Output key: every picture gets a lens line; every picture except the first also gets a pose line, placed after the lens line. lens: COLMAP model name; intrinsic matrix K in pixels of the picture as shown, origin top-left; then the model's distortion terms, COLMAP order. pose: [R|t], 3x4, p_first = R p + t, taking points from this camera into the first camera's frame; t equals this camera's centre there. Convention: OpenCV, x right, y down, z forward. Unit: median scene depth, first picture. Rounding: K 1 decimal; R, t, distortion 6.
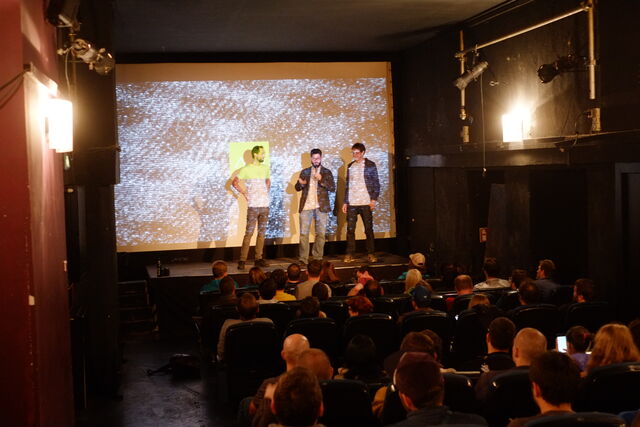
lens RADIAL K [[1020.3, 0, 320.0], [0, 1020.3, 213.5], [0, 0, 1]] dist [-0.029533, 0.126228]
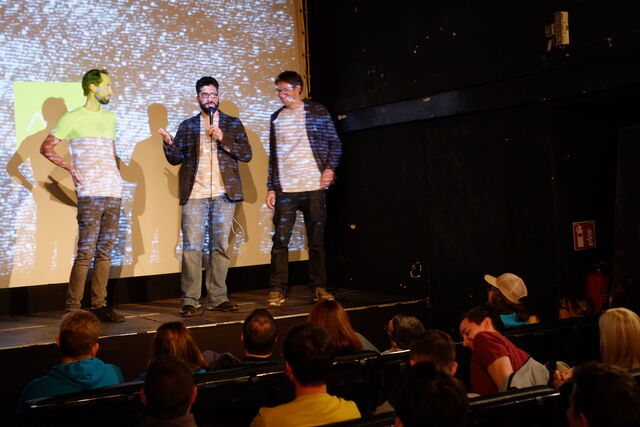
lens RADIAL K [[1020.3, 0, 320.0], [0, 1020.3, 213.5], [0, 0, 1]] dist [-0.029533, 0.126228]
pose [[0.954715, -0.018291, 0.296960, -0.095086], [0.033078, 0.998446, -0.044846, 0.024037], [-0.295678, 0.052638, 0.953836, 0.472102]]
